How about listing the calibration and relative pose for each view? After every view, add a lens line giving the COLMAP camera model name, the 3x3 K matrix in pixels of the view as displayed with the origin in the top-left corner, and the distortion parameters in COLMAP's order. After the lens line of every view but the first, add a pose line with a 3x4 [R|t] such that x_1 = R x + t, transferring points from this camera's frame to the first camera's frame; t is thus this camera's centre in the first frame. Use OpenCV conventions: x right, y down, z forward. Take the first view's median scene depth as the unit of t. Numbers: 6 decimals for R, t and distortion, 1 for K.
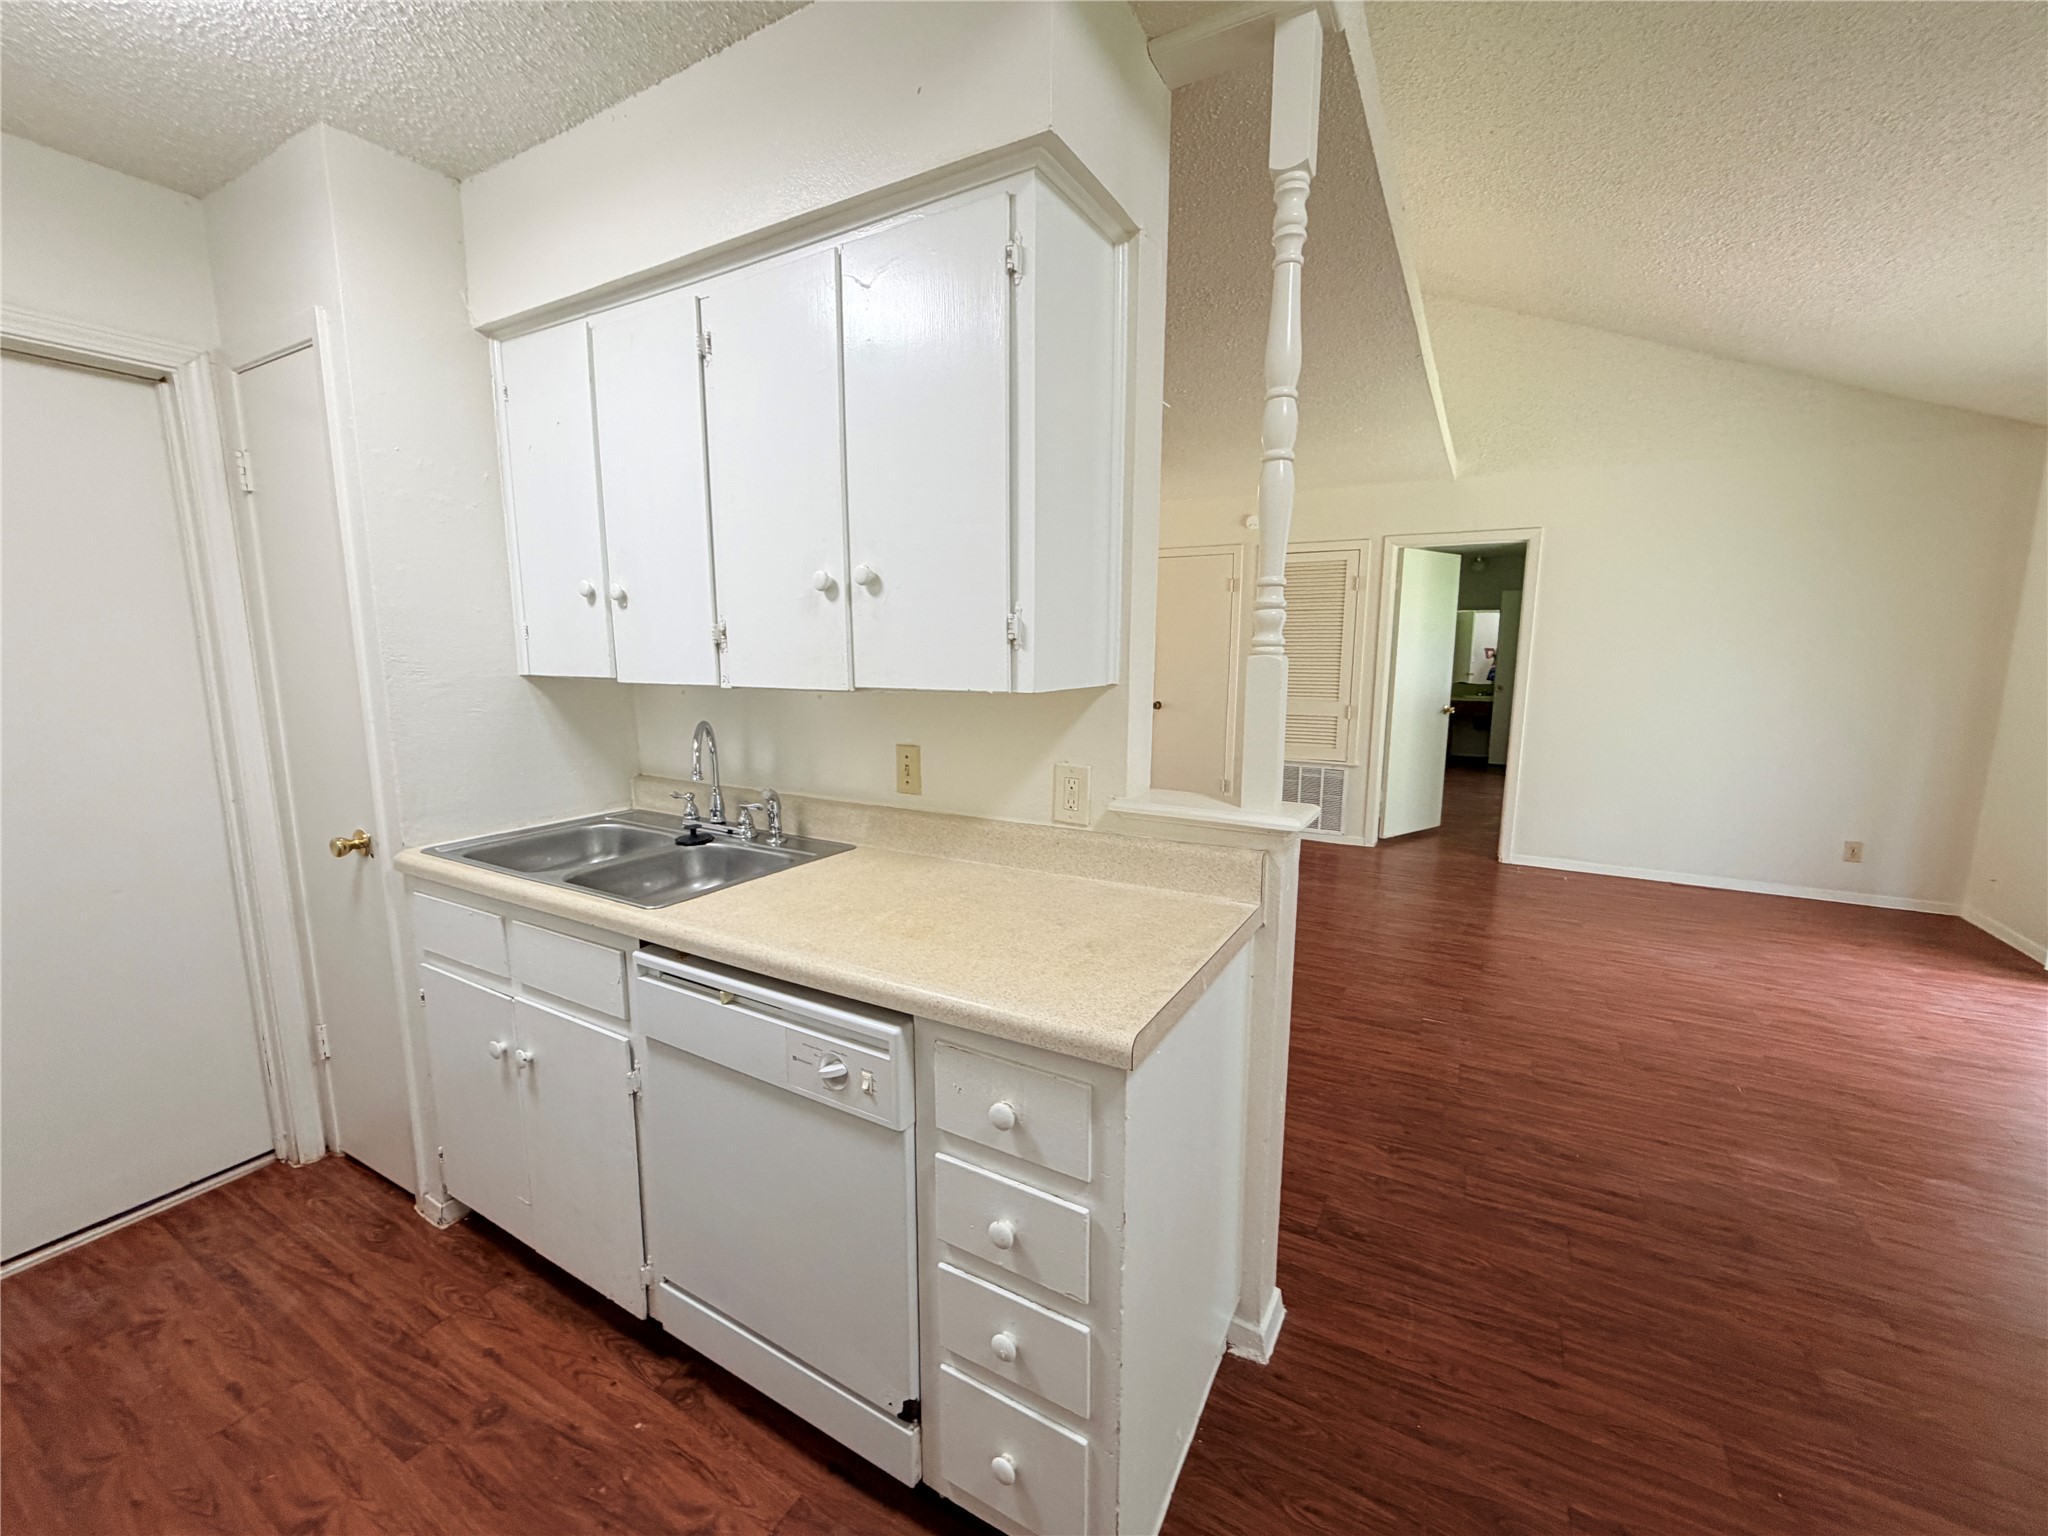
lens RADIAL K [[818.1, 0, 1021.5], [0, 818.1, 768.4], [0, 0, 1]] dist [0.000374, -0.000081]
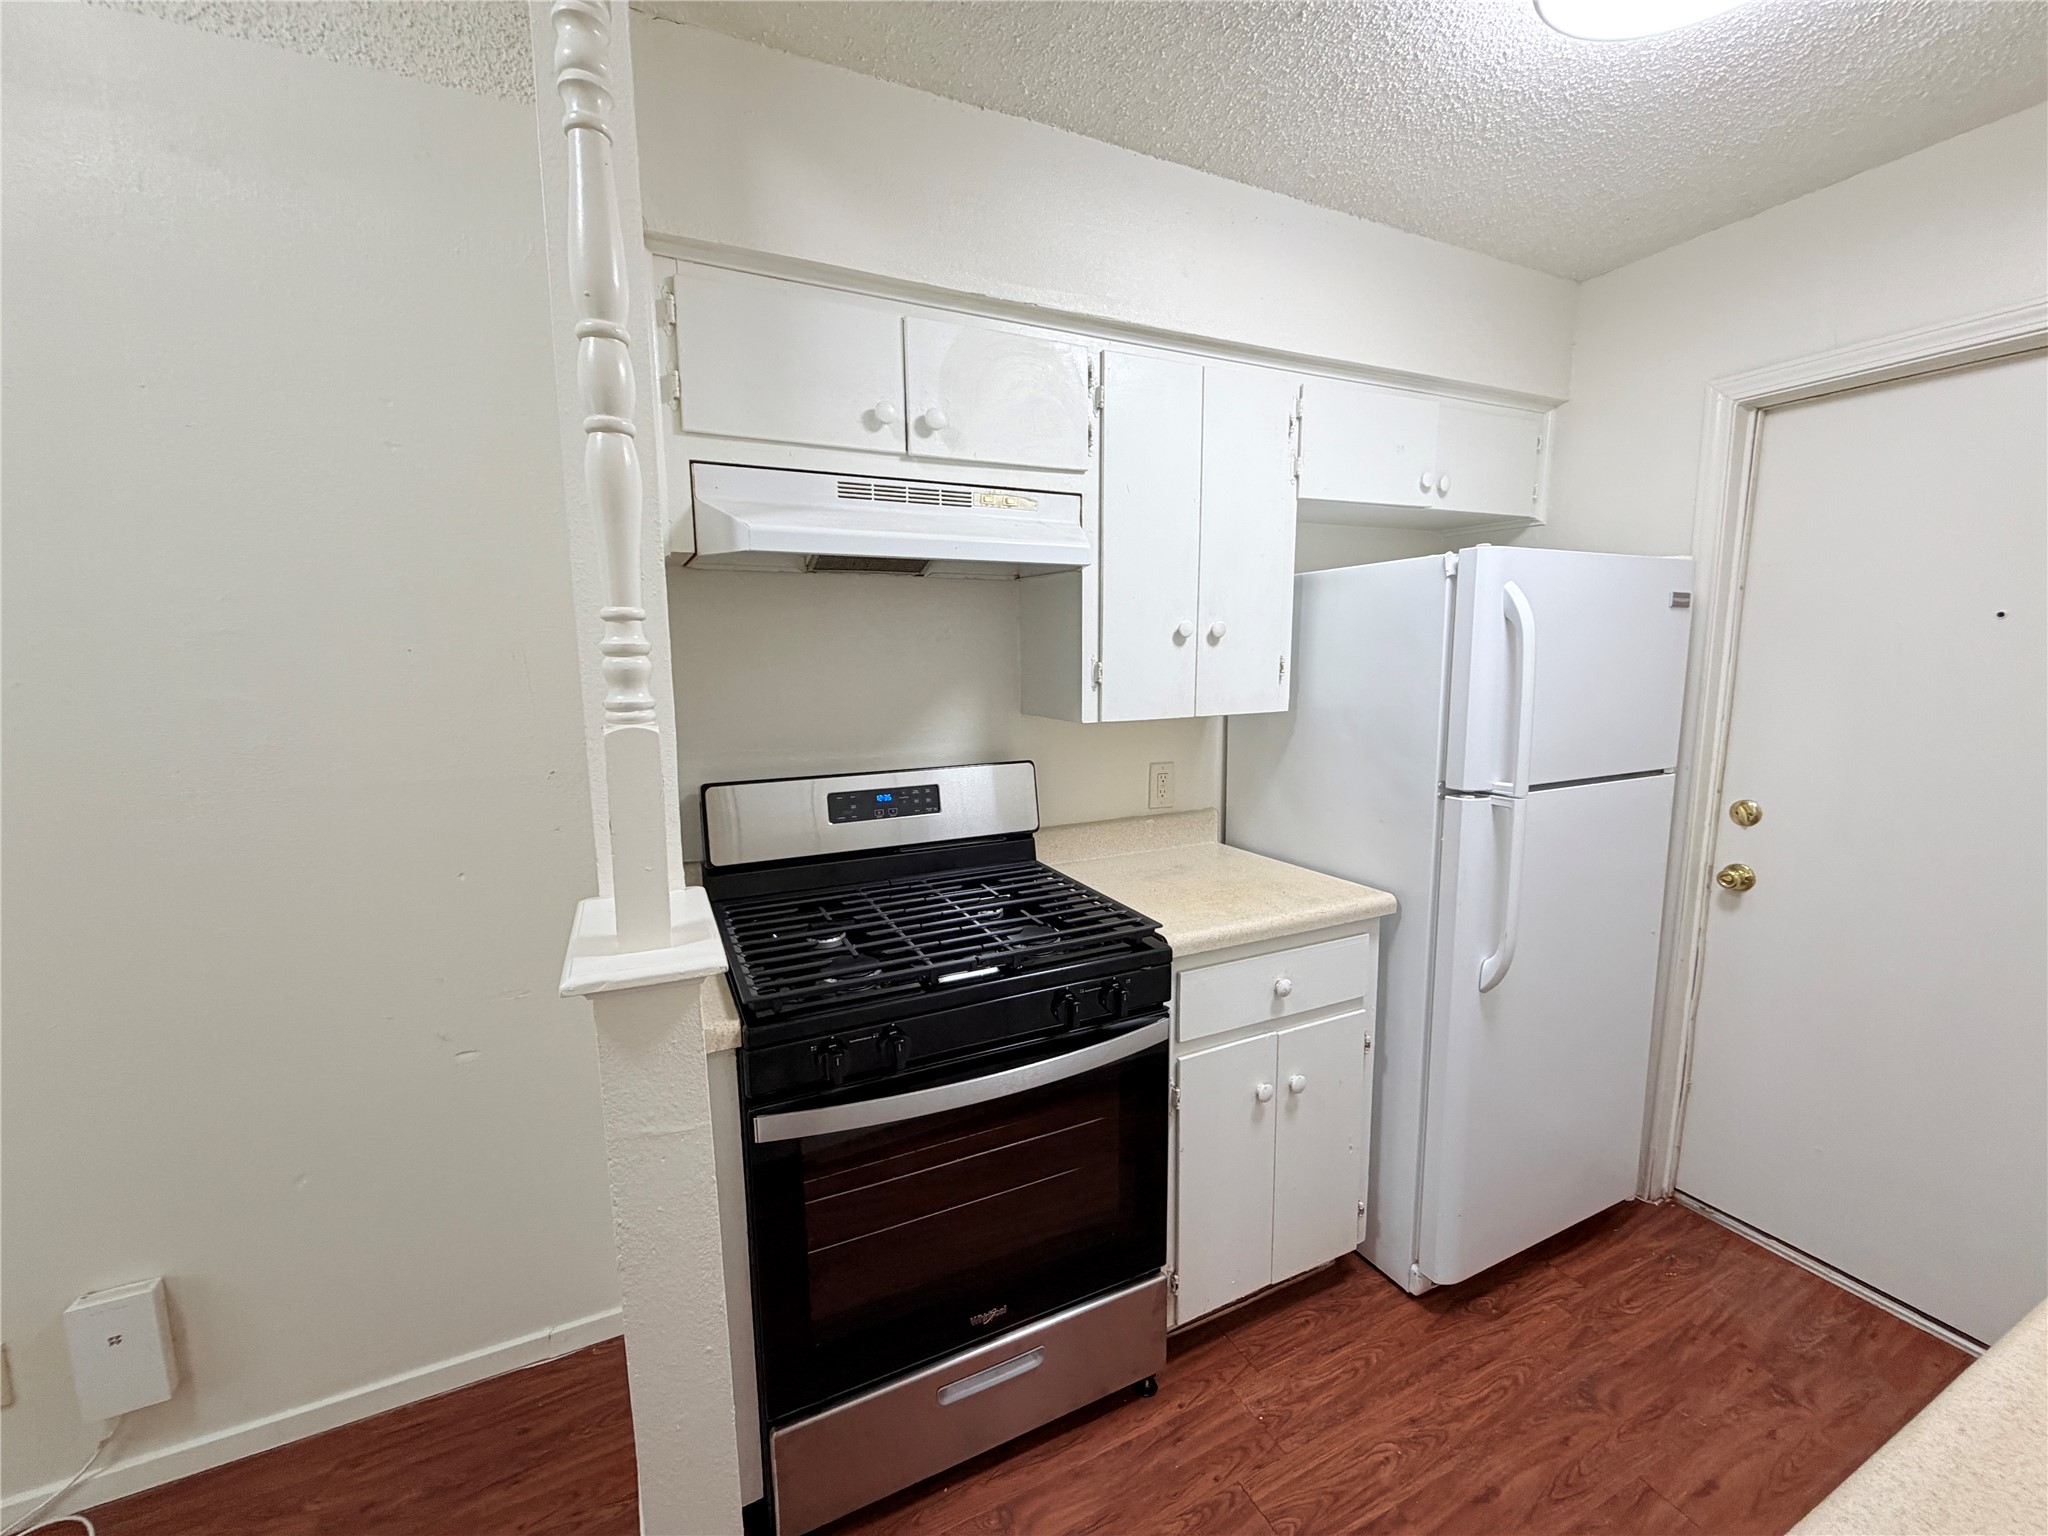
lens RADIAL K [[818.1, 0, 1021.5], [0, 818.1, 768.4], [0, 0, 1]] dist [0.000374, -0.000081]
pose [[-0.567290, 0.119423, -0.814813, 0.114553], [-0.117984, 0.967436, 0.223935, -0.121041], [0.815023, 0.223171, -0.534727, 0.570752]]
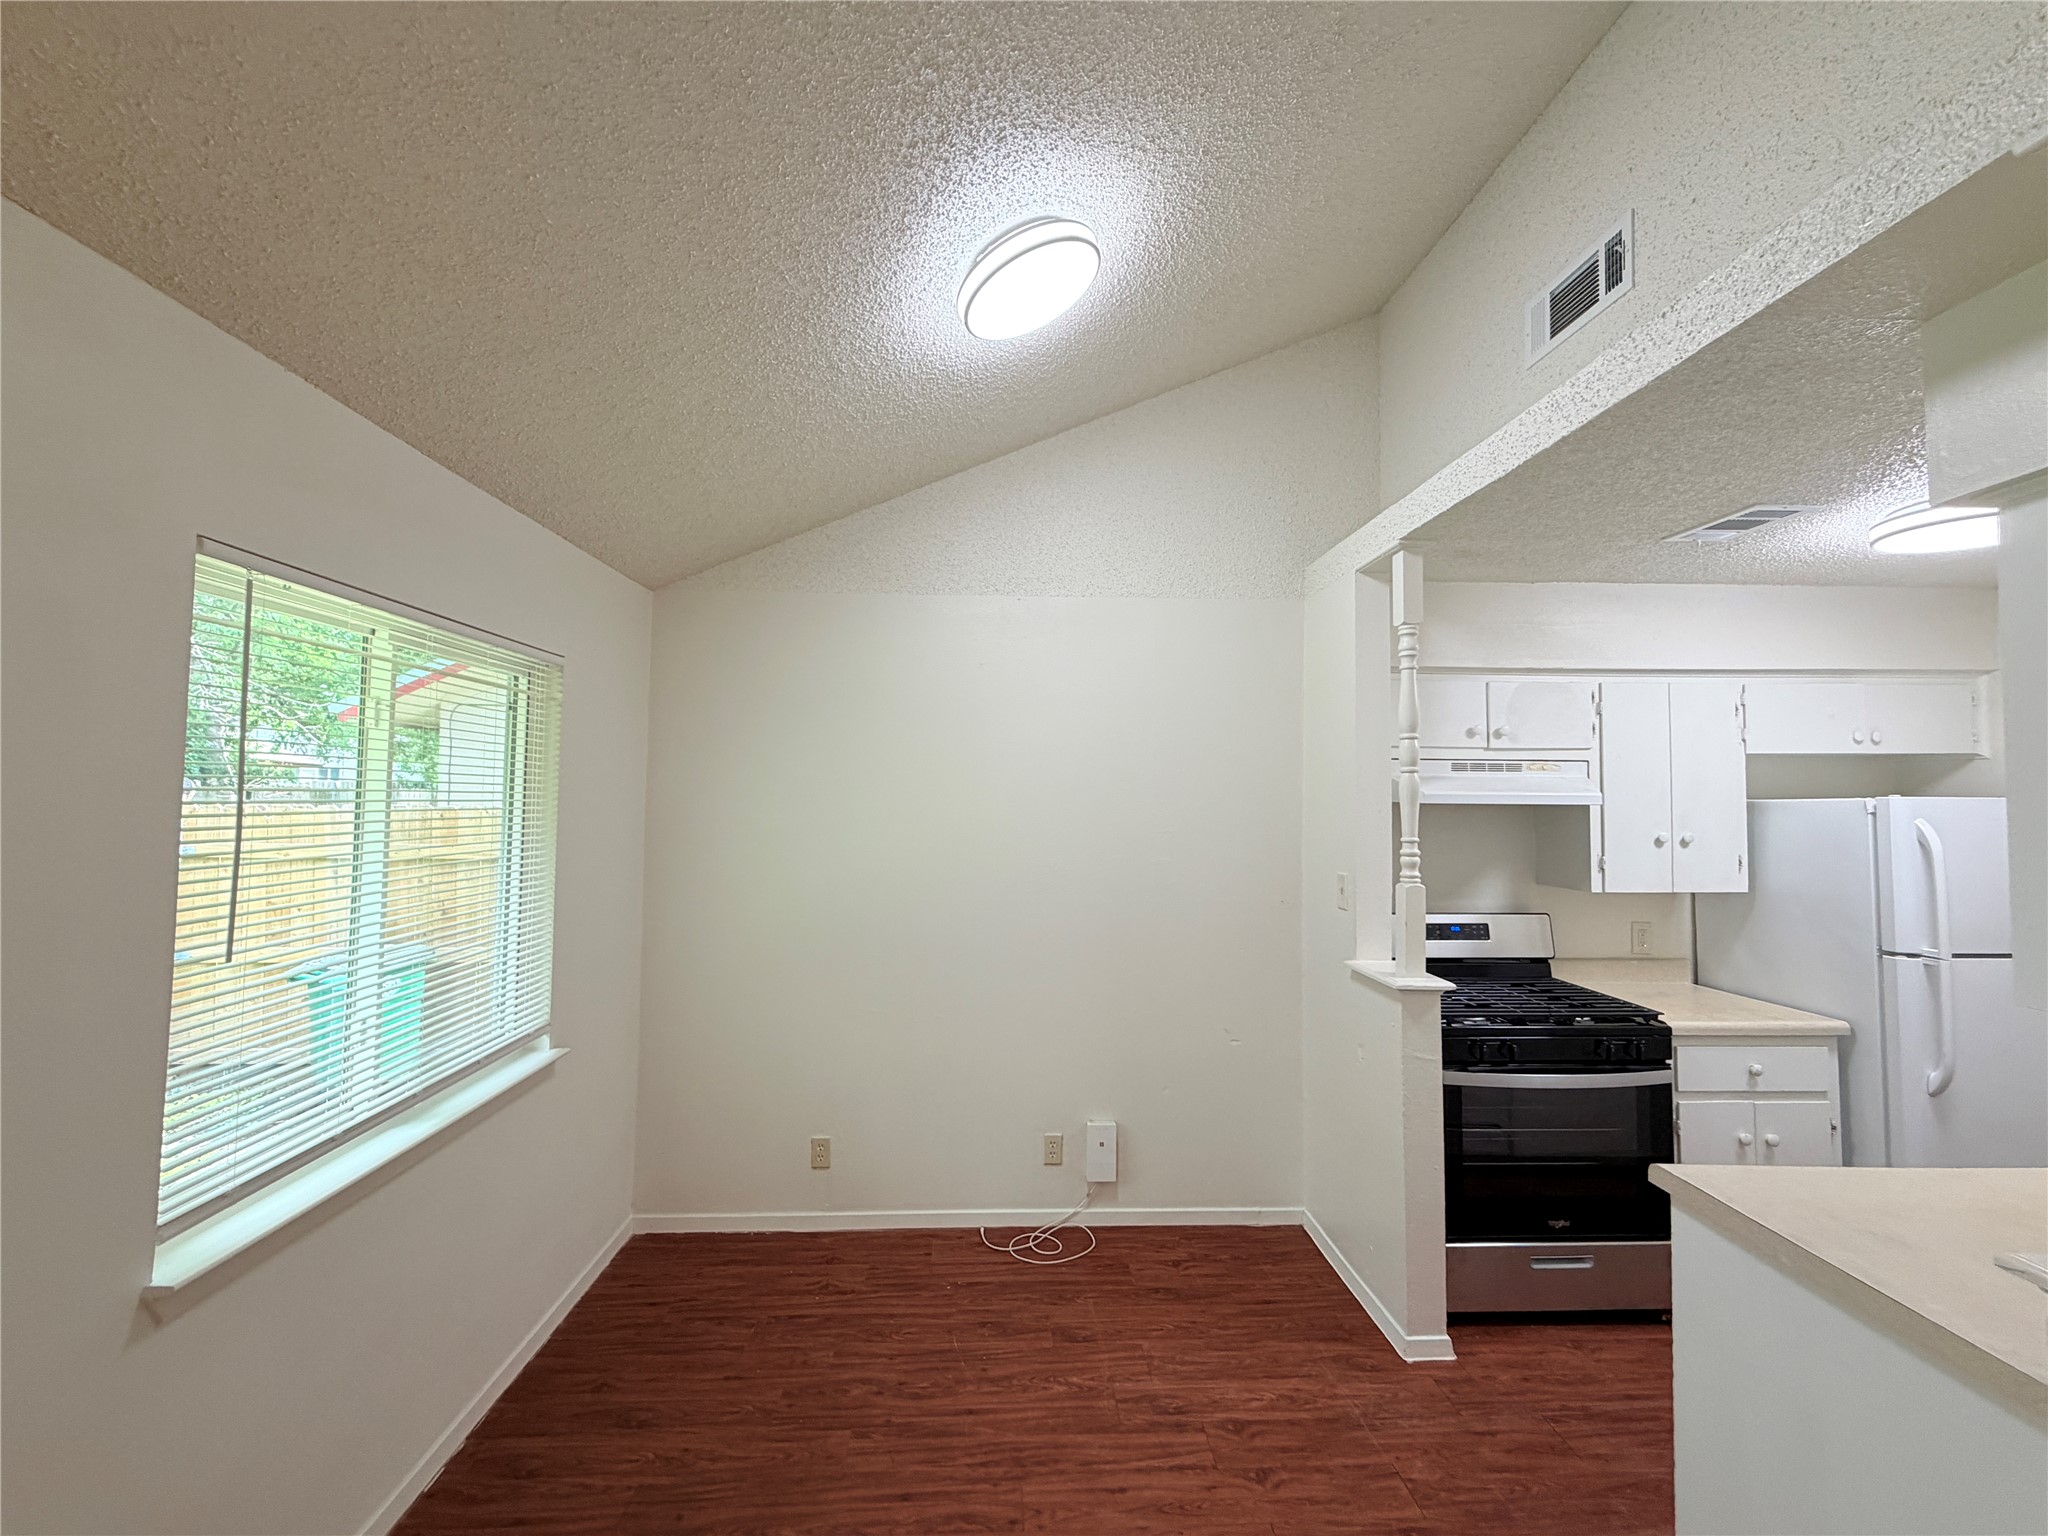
lens RADIAL K [[818.1, 0, 1021.5], [0, 818.1, 768.4], [0, 0, 1]] dist [0.000374, -0.000081]
pose [[-0.849872, -0.029706, -0.526151, 1.084896], [-0.090329, 0.991846, 0.089907, -0.249969], [0.519190, 0.123936, -0.845625, 0.849695]]
